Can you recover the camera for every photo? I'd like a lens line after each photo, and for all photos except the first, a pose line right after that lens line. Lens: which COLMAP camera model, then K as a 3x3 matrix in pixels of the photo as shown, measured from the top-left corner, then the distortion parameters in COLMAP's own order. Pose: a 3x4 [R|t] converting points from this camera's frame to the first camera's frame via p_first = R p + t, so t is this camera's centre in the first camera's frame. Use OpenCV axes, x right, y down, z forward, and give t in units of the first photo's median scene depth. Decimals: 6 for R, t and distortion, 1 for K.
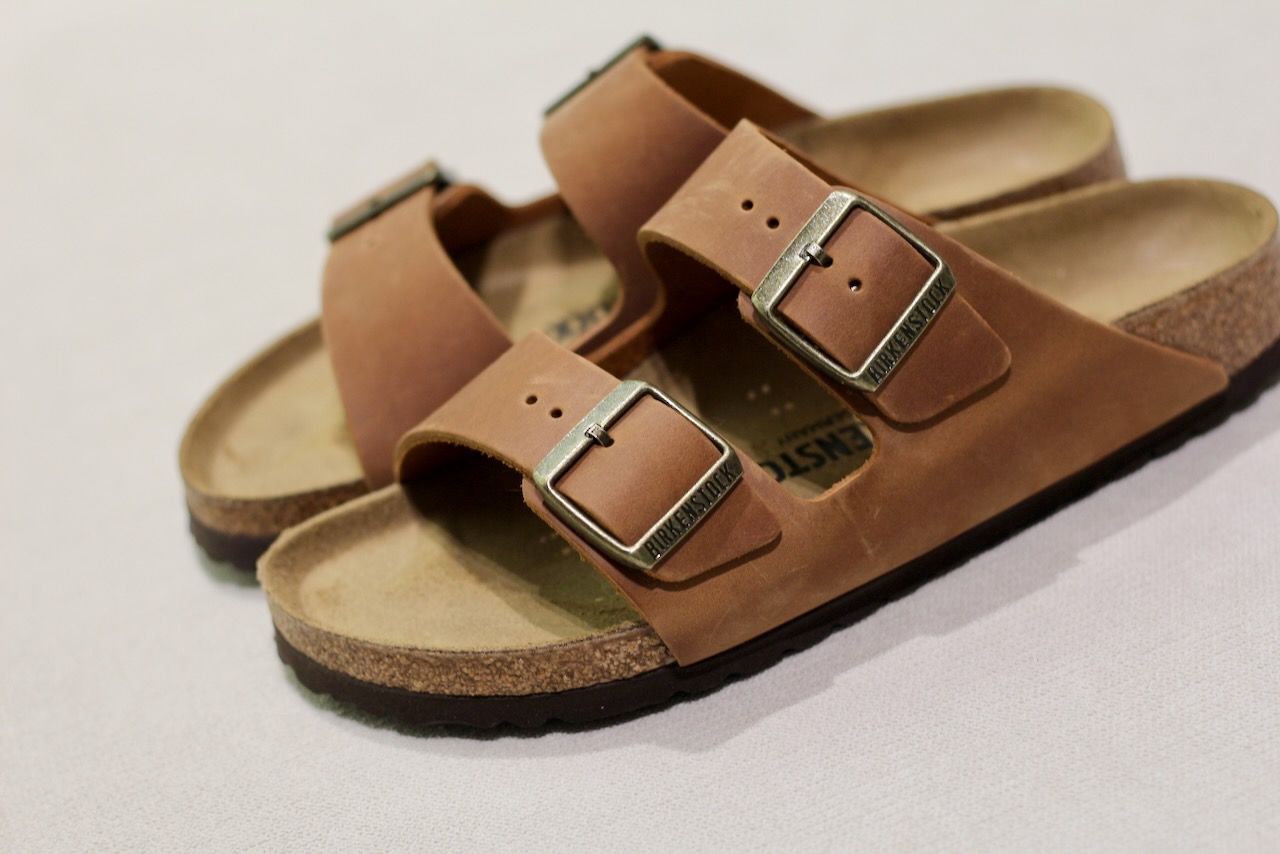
lens RADIAL K [[3142.8, 0, 640.0], [0, 3142.8, 427.0], [0, 0, 1]] dist [-0.099938, -0.044539]
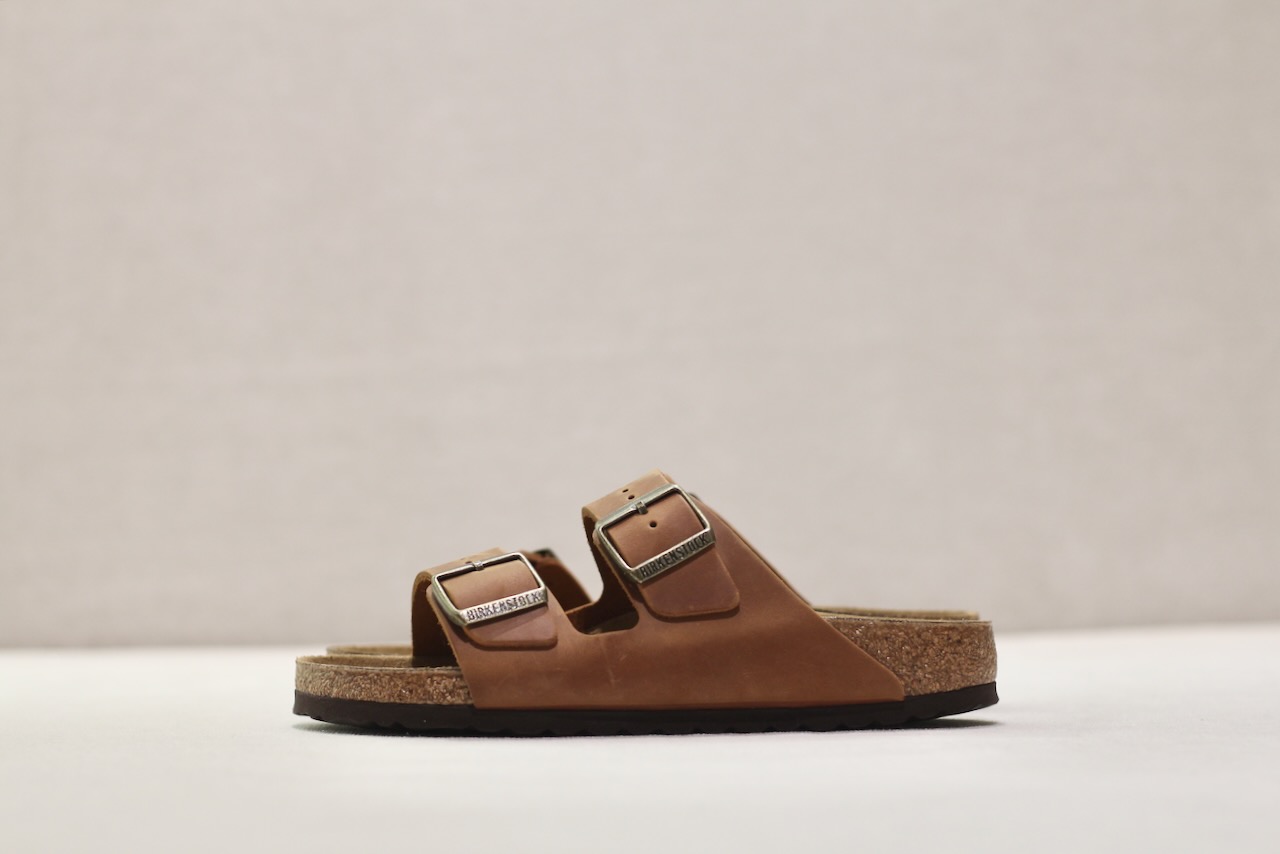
lens RADIAL K [[3142.8, 0, 640.0], [0, 3142.8, 427.0], [0, 0, 1]] dist [-0.099938, -0.044539]
pose [[0.897091, 0.163450, -0.410502, 0.725504], [-0.348327, 0.833207, -0.429459, 0.617786], [0.271838, 0.528252, 0.804397, -0.350724]]
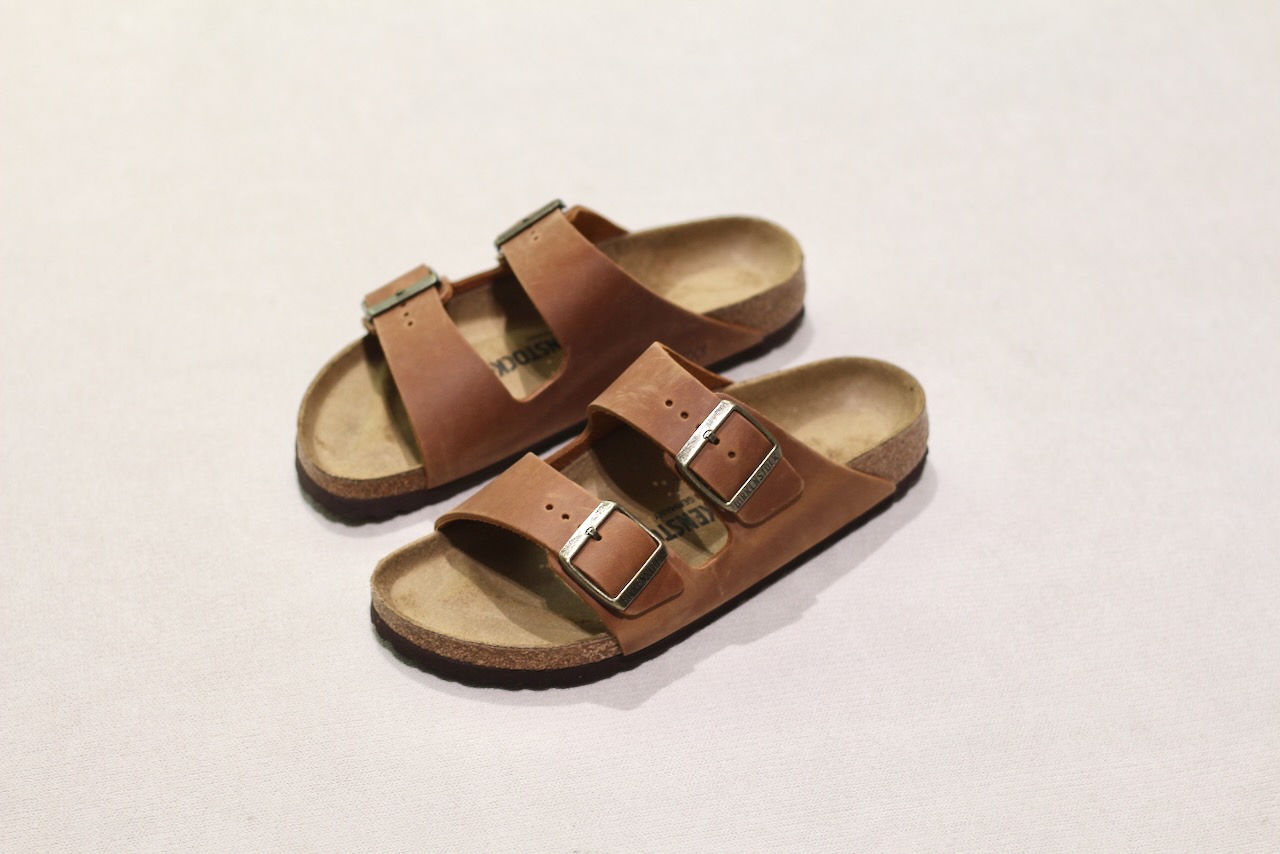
lens RADIAL K [[3142.8, 0, 640.0], [0, 3142.8, 427.0], [0, 0, 1]] dist [-0.099938, -0.044539]
pose [[0.962647, 0.032957, 0.268746, -0.475304], [-0.068506, 0.989915, 0.123993, -0.284241], [-0.261949, -0.137773, 0.955197, -0.739703]]
